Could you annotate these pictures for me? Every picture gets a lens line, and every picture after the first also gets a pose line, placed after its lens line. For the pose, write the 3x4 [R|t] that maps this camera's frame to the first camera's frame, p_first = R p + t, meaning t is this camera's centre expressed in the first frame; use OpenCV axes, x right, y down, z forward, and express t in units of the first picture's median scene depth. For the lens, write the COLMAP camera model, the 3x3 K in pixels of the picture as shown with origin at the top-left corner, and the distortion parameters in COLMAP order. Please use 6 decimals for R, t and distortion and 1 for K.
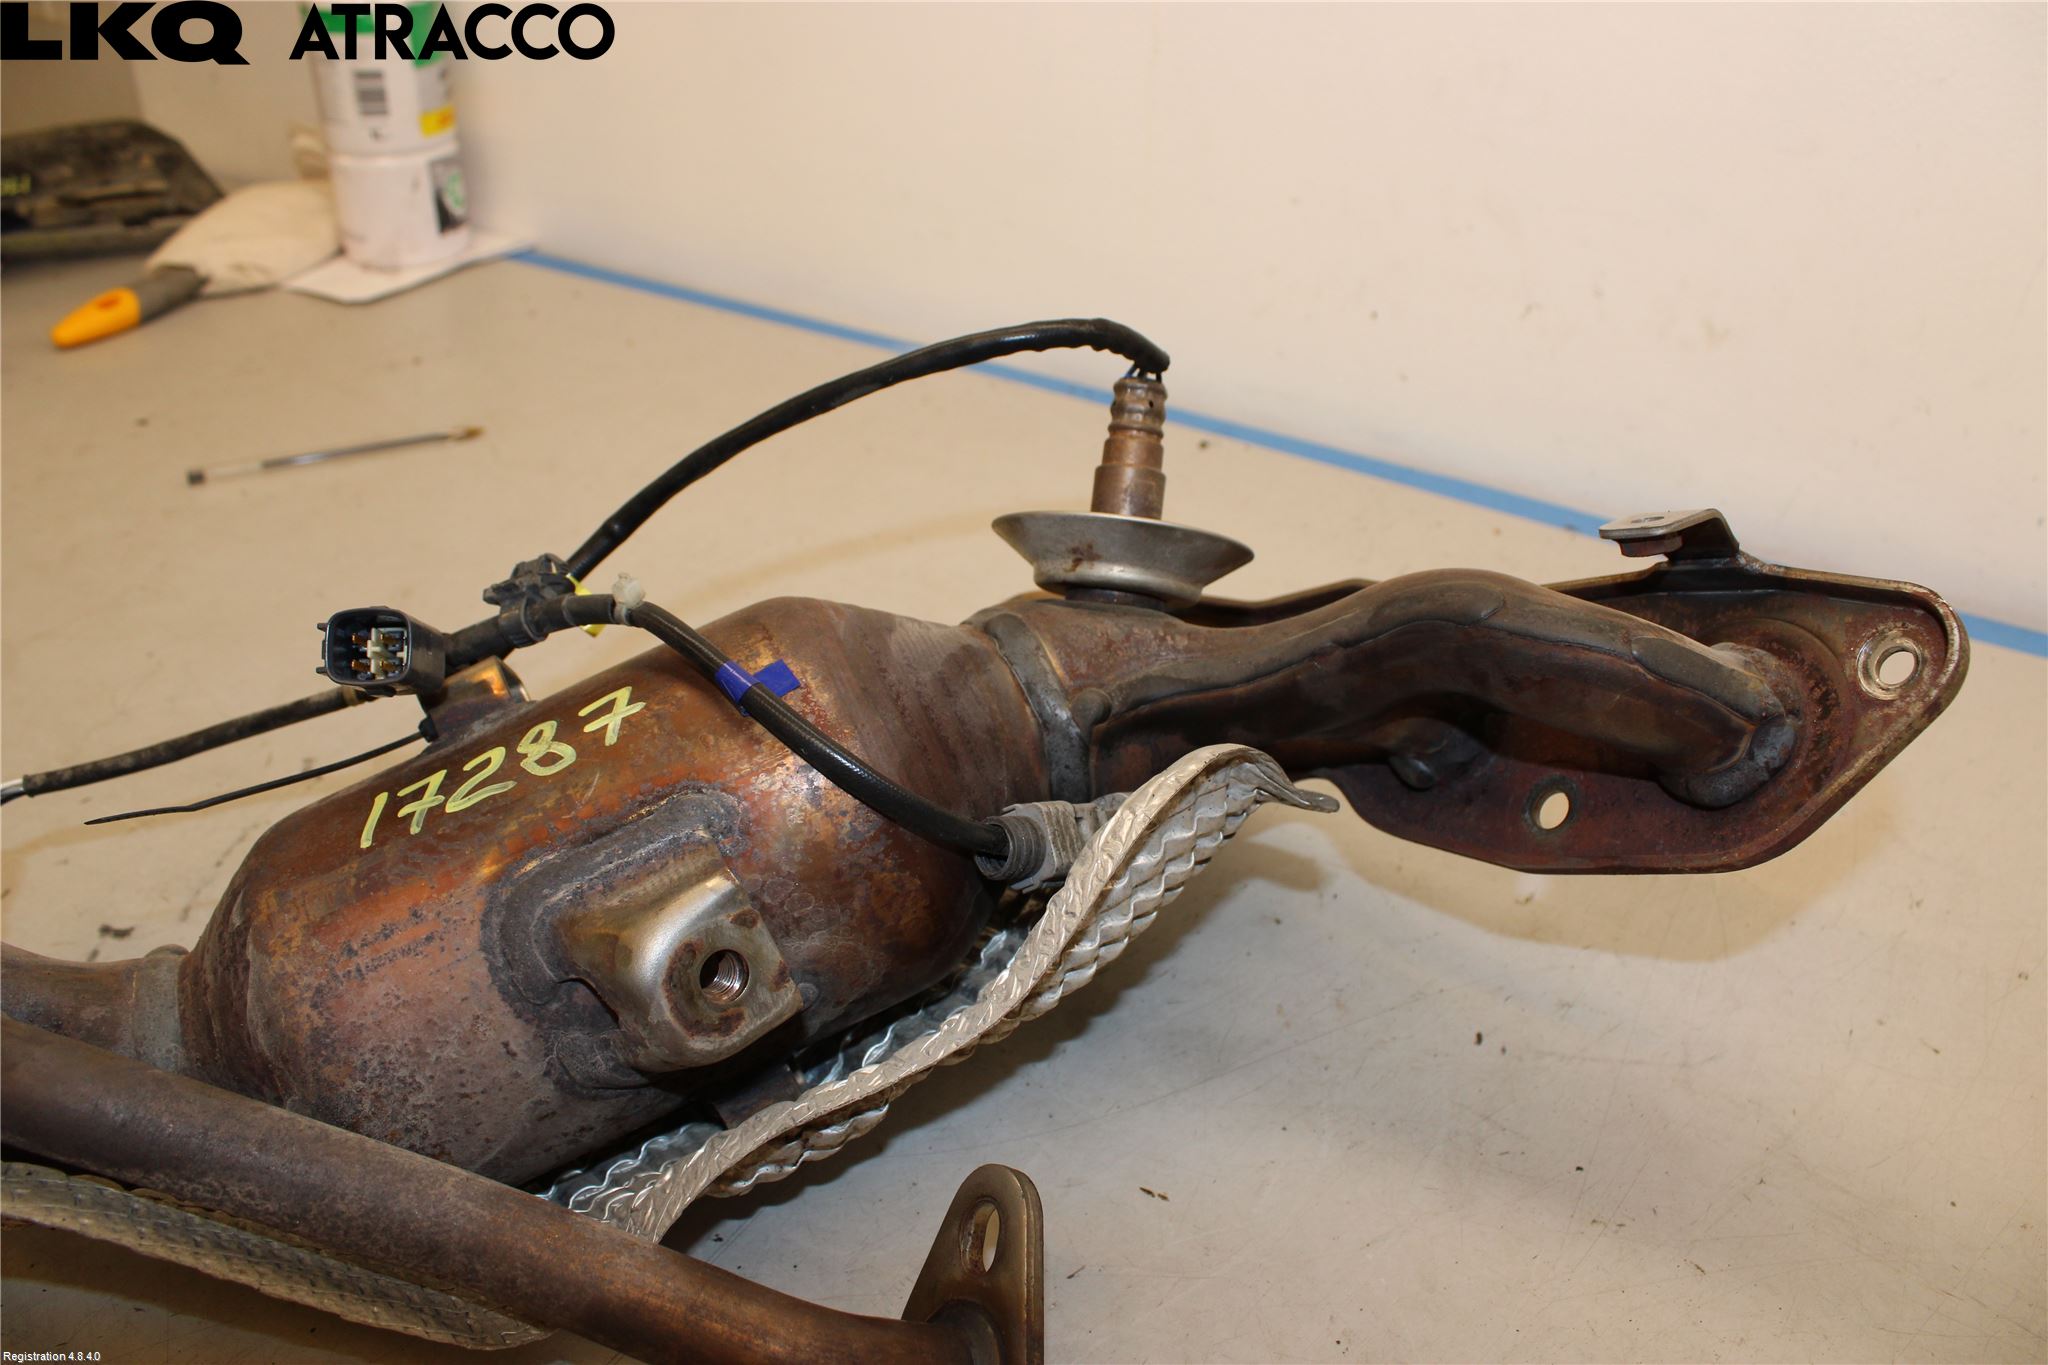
lens RADIAL K [[1661.1, 0, 1025.4], [0, 1661.1, 669.3], [0, 0, 1]] dist [-0.167334, 0.127972]
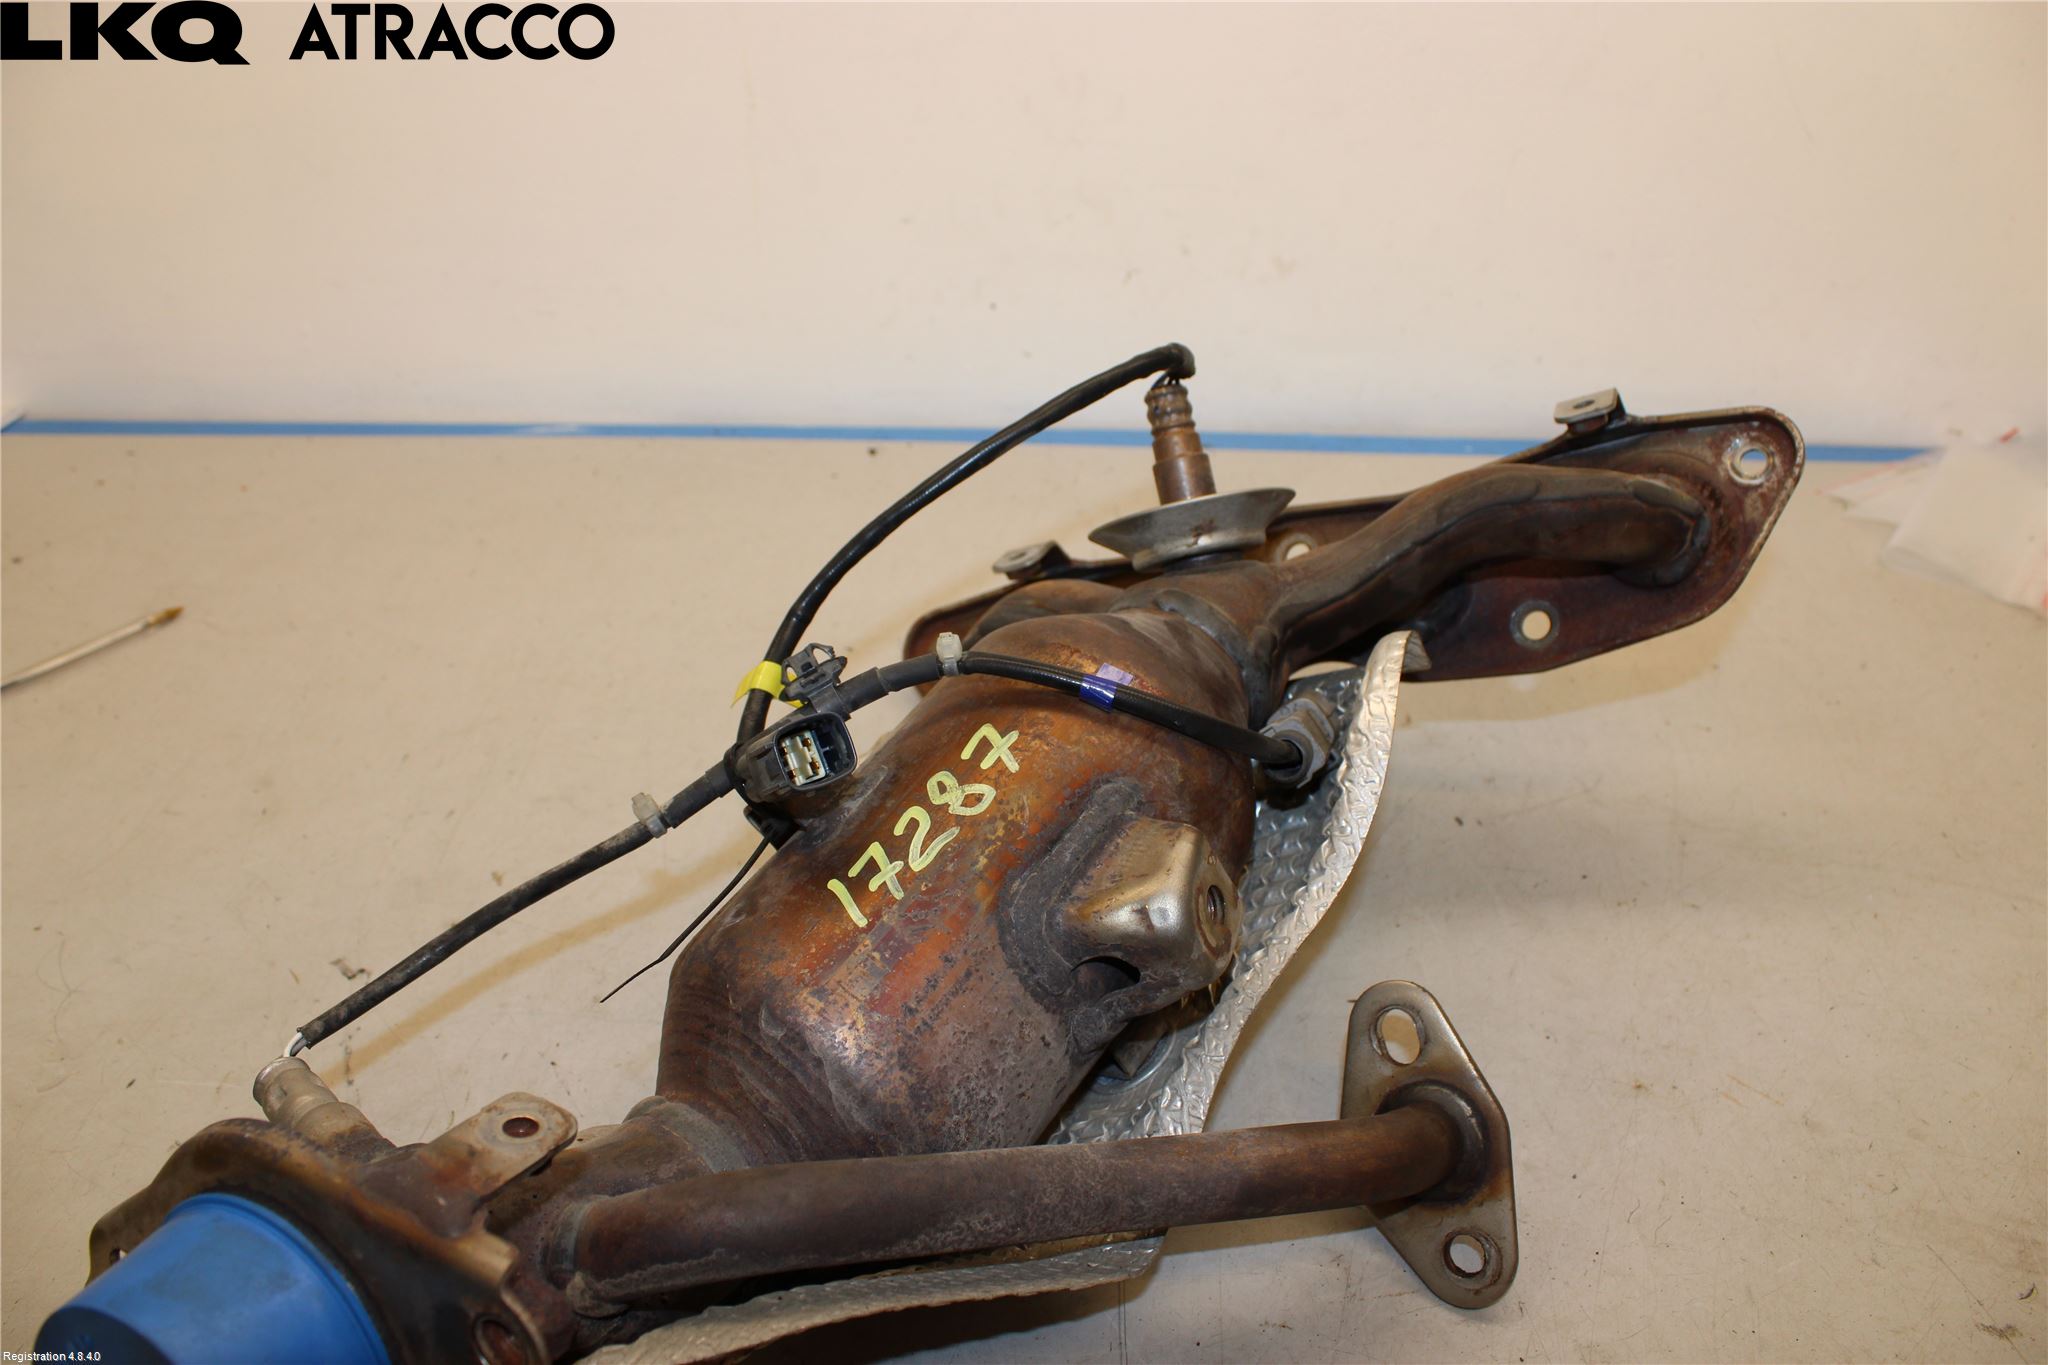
lens RADIAL K [[1661.1, 0, 1024.8], [0, 1661.1, 681.1], [0, 0, 1]] dist [-0.167334, 0.127972]
pose [[0.859995, -0.279130, 0.427195, -0.745057], [0.273513, 0.958868, 0.075911, -0.104843], [-0.430812, 0.051560, 0.900967, -0.070529]]
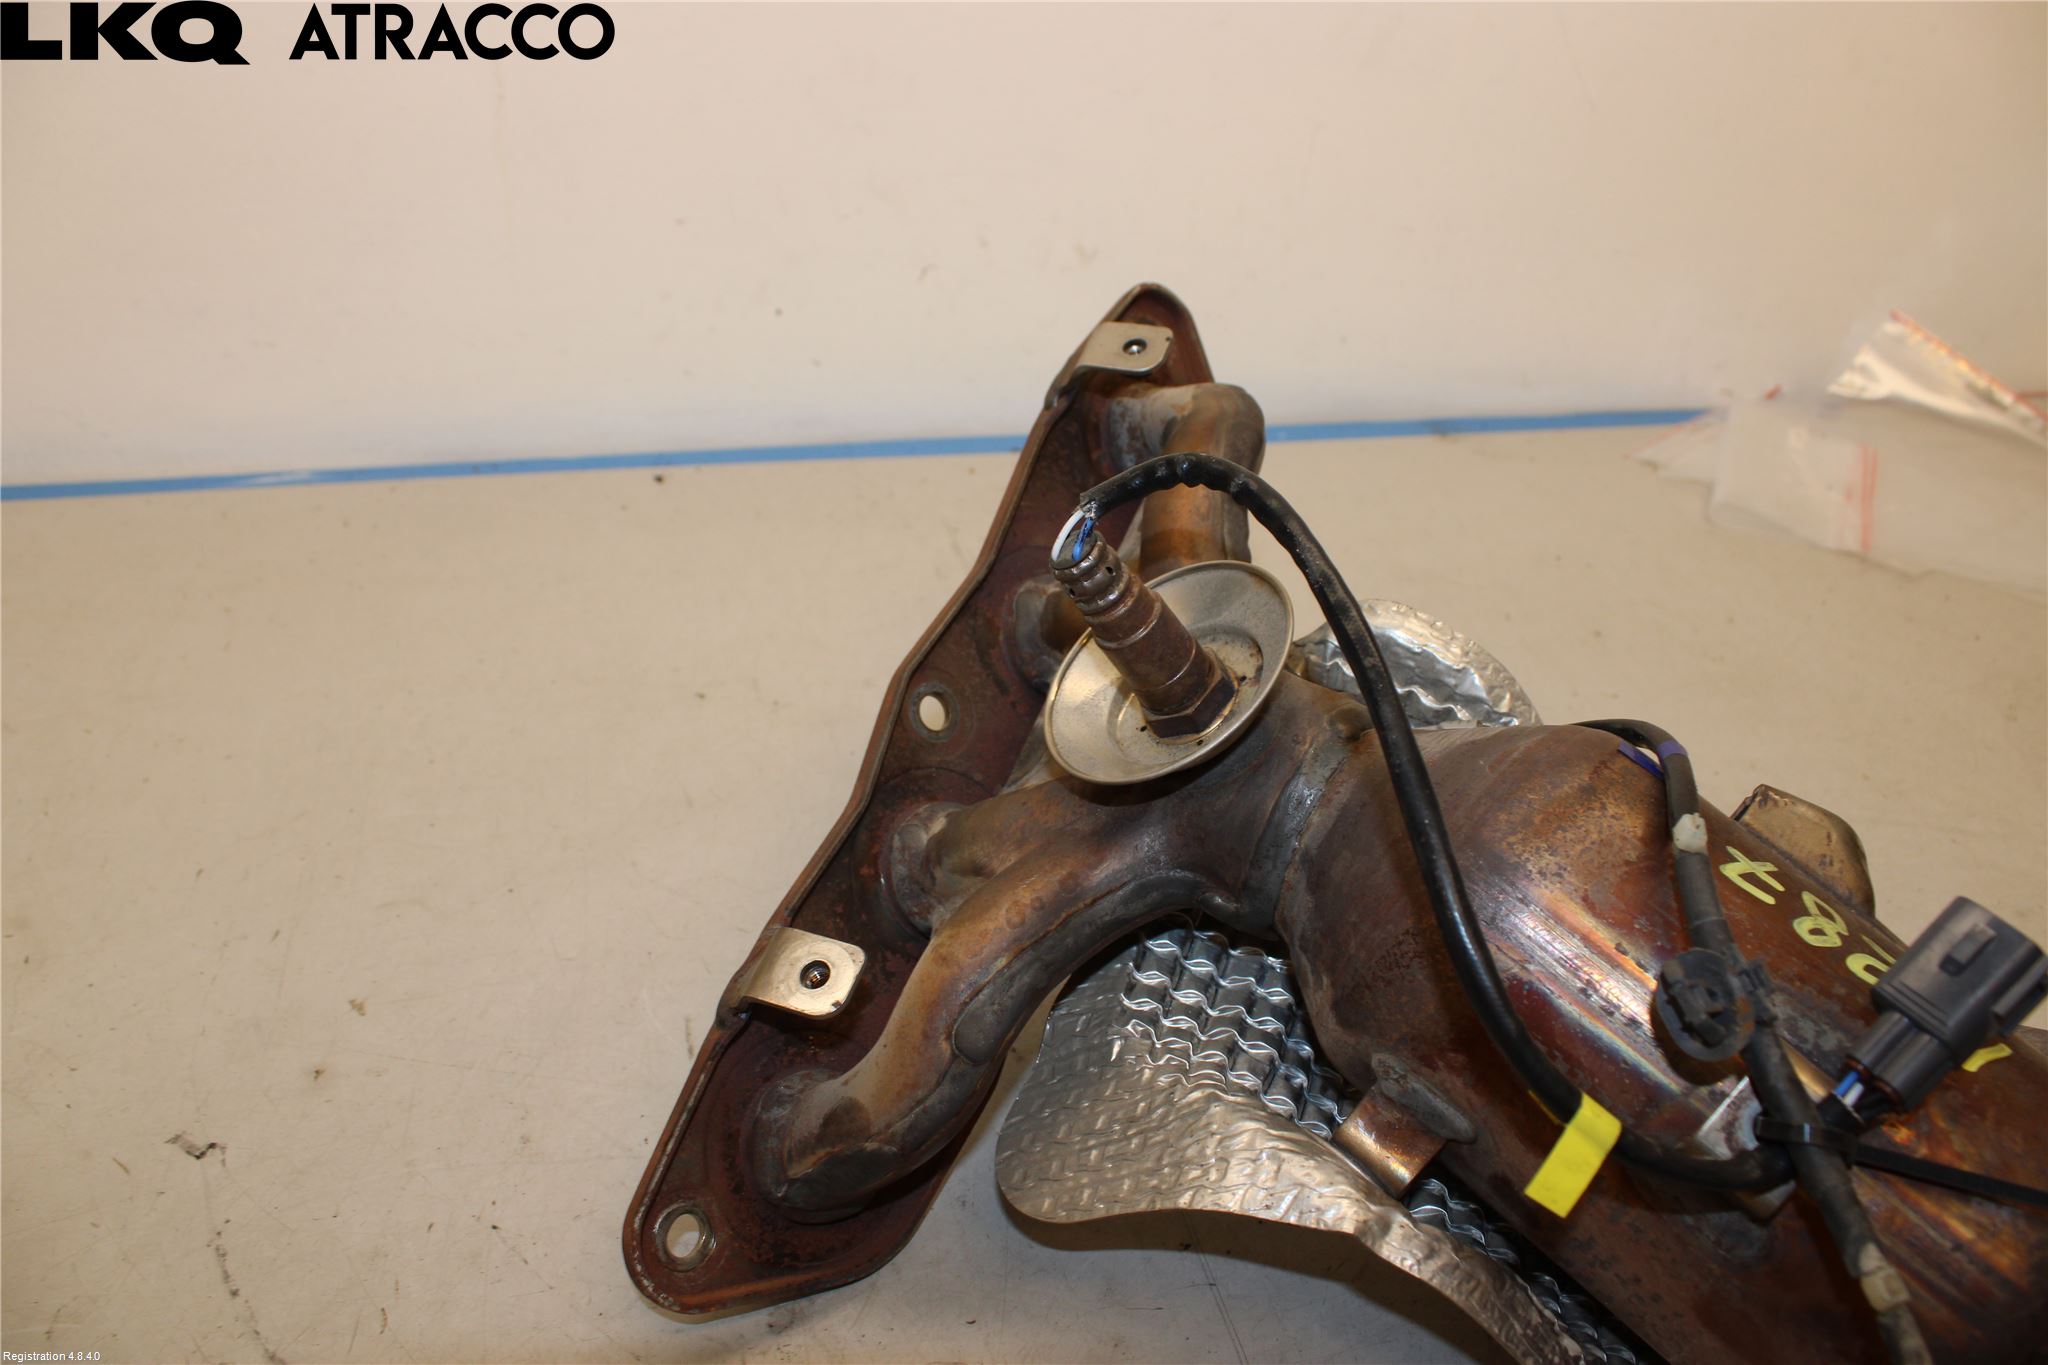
lens RADIAL K [[1661.1, 0, 1022.7], [0, 1661.1, 686.5], [0, 0, 1]] dist [-0.167334, 0.127972]
pose [[0.718637, -0.343217, 0.604783, -0.877432], [0.338099, 0.932445, 0.127419, -0.166713], [-0.607659, 0.112909, 0.786131, 0.243137]]
